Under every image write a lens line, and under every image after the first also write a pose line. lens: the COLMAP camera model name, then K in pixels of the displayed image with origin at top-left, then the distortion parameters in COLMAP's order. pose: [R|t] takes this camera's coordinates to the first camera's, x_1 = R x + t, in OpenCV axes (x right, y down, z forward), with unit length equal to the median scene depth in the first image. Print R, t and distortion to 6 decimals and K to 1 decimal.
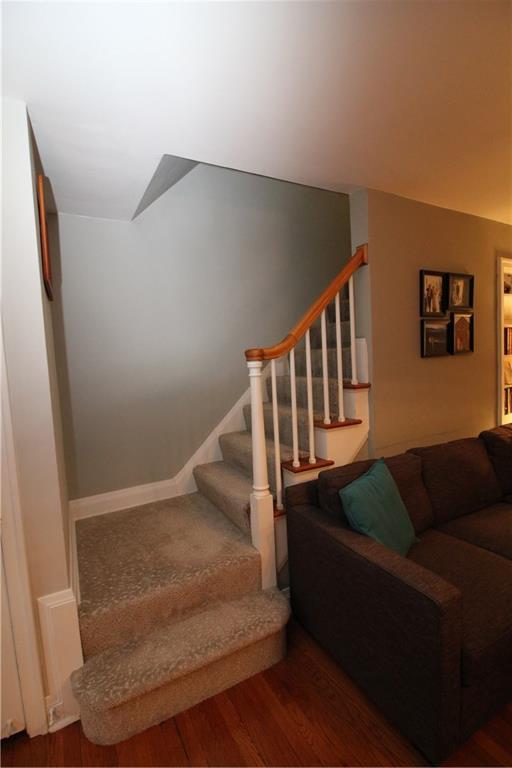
lens RADIAL K [[360.3, 0, 256.0], [0, 360.3, 384.0], [0, 0, 1]] dist [-0.021821, -0.000134]
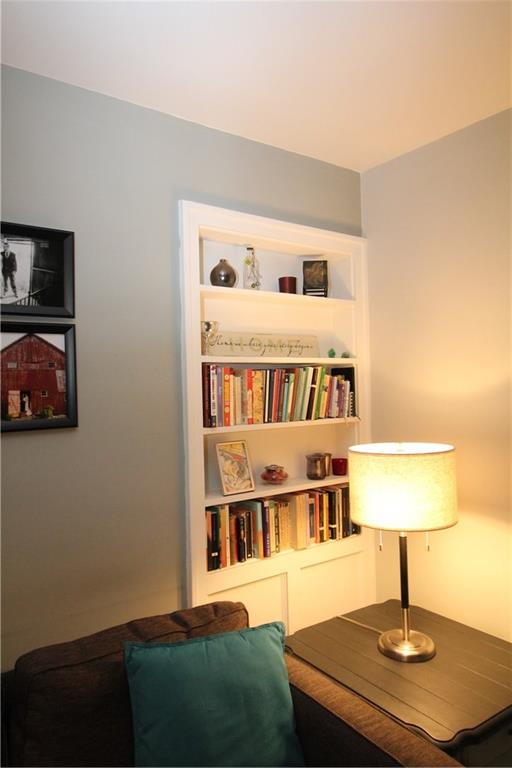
lens RADIAL K [[534.0, 0, 256.0], [0, 534.0, 384.0], [0, 0, 1]] dist [0.000124, 0.000133]
pose [[0.991494, 0.025609, 0.127609, 0.681540], [-0.011667, 0.993992, -0.108829, -0.066631], [-0.129629, 0.106414, 0.985836, 0.367650]]
